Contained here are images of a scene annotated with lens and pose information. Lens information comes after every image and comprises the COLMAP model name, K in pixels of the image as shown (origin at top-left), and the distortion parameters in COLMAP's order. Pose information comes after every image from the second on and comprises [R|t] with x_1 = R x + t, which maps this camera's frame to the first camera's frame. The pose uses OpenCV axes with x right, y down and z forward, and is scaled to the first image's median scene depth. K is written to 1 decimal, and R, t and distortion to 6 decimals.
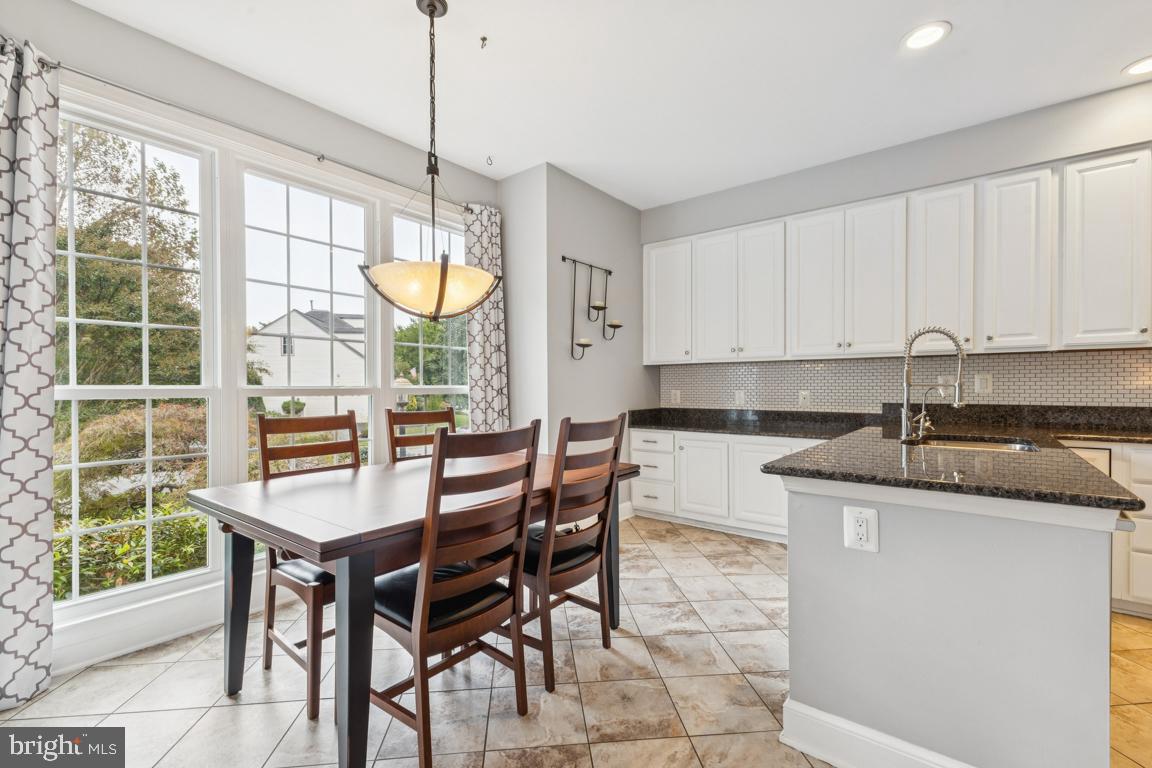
lens RADIAL K [[502.9, 0, 578.7], [0, 502.9, 383.7], [0, 0, 1]] dist [0.012218, 0.000422]
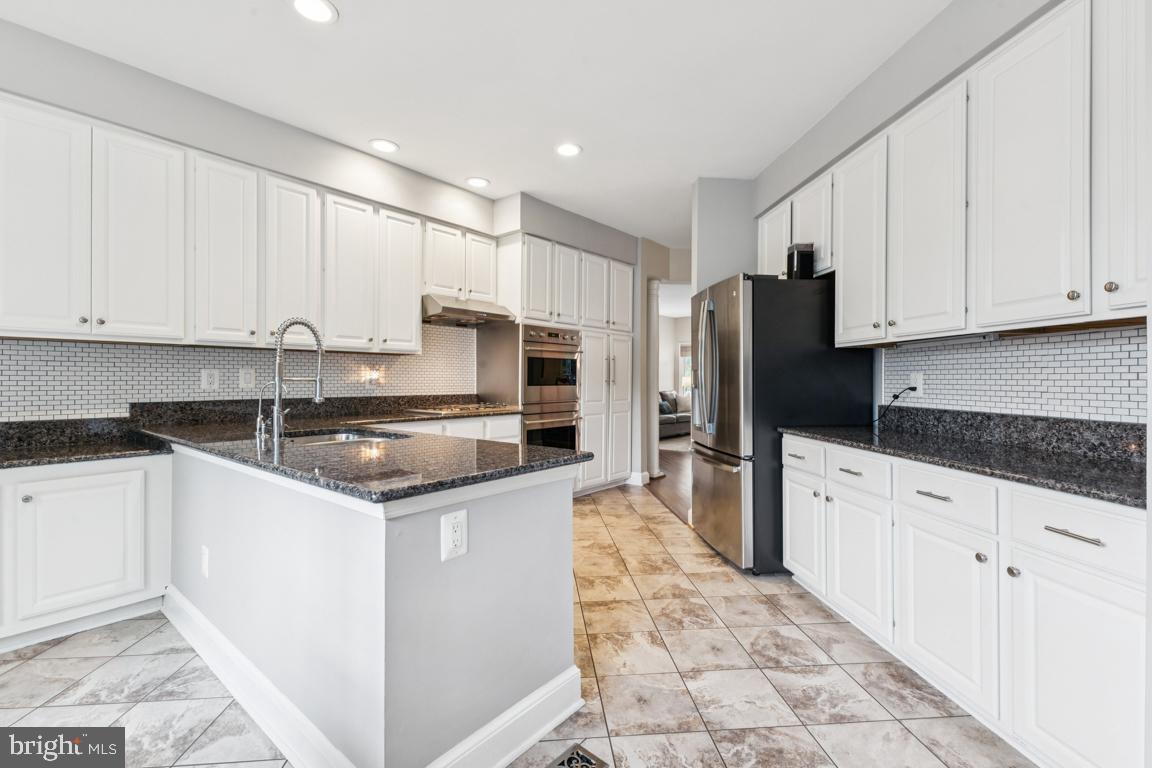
lens RADIAL K [[494.2, 0, 596.4], [0, 494.2, 378.8], [0, 0, 1]] dist [-0.001110, 0.000021]
pose [[0.006238, 0.007550, 0.999952, -0.172082], [-0.006233, 0.999952, -0.007512, 0.003718], [-0.999961, -0.006186, 0.006285, 0.368982]]
